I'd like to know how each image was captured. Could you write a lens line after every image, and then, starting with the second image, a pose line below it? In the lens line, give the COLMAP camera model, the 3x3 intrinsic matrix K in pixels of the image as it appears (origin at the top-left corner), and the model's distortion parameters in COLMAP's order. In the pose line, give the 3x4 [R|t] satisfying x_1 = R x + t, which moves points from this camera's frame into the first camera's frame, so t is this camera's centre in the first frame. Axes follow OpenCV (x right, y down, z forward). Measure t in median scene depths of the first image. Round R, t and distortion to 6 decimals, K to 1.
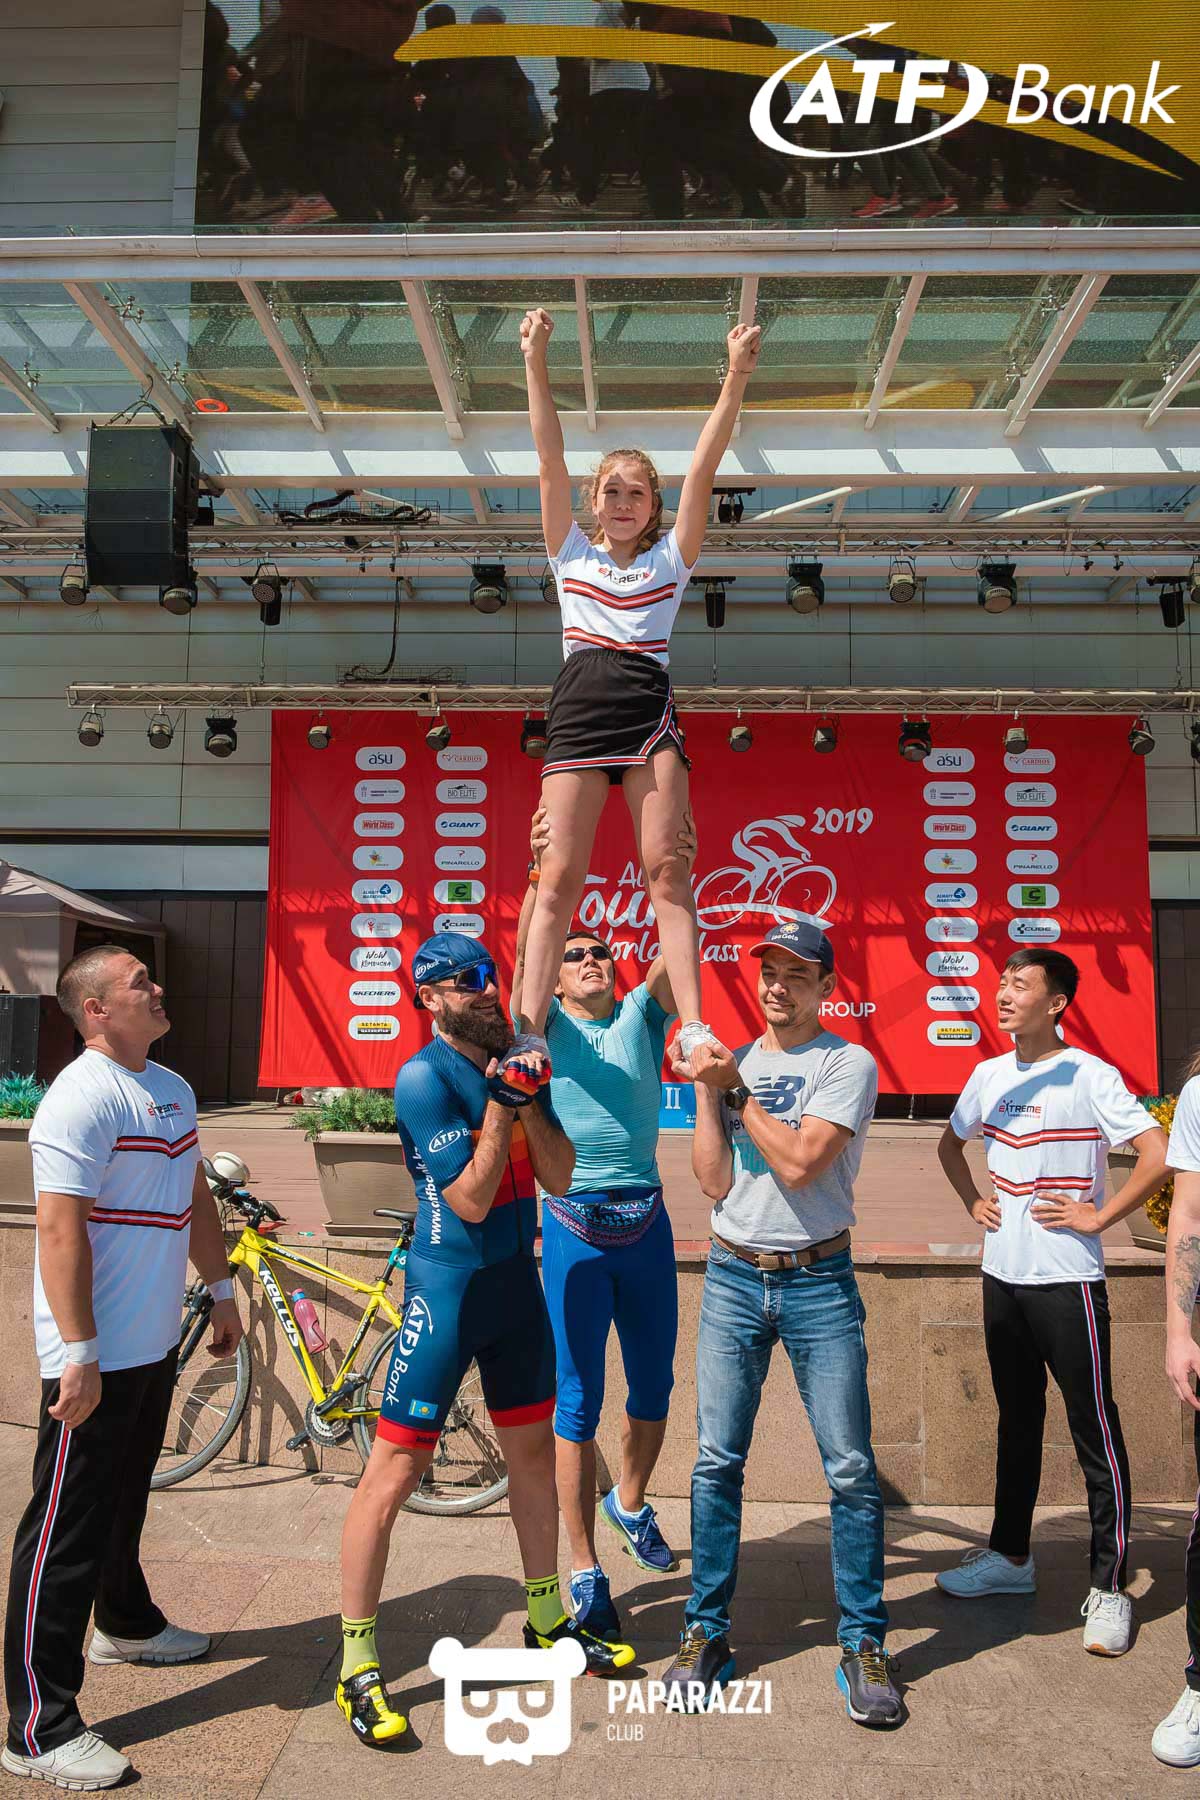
lens RADIAL K [[1424.2, 0, 600.0], [0, 1424.2, 900.0], [0, 0, 1]] dist [-0.034074, 0.017310]
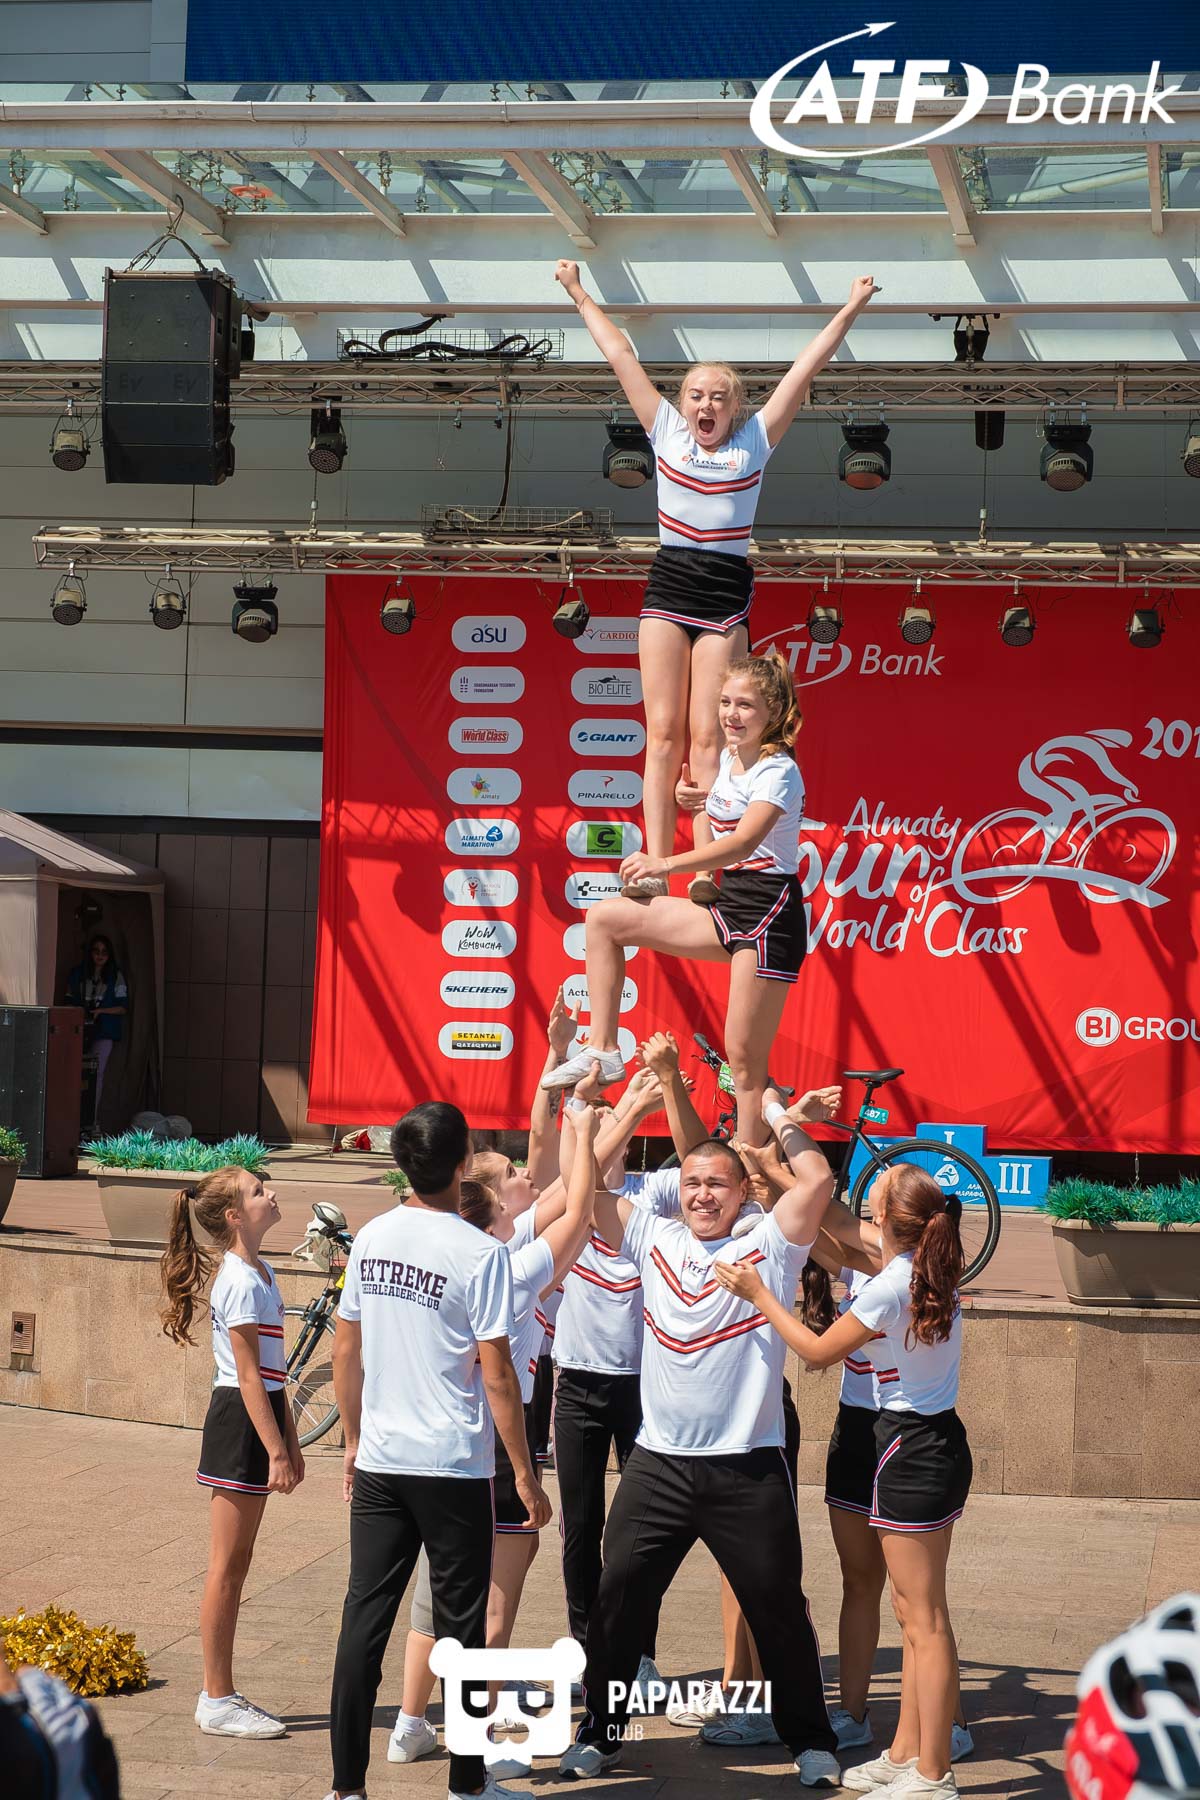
lens RADIAL K [[3278.3, 0, 600.0], [0, 3278.3, 900.0], [0, 0, 1]] dist [-0.007302, -0.015827]
pose [[0.991453, 0.016573, -0.129409, 0.098909], [-0.007837, 0.997673, 0.067724, -0.082115], [0.130231, -0.066131, 0.989276, -0.522294]]
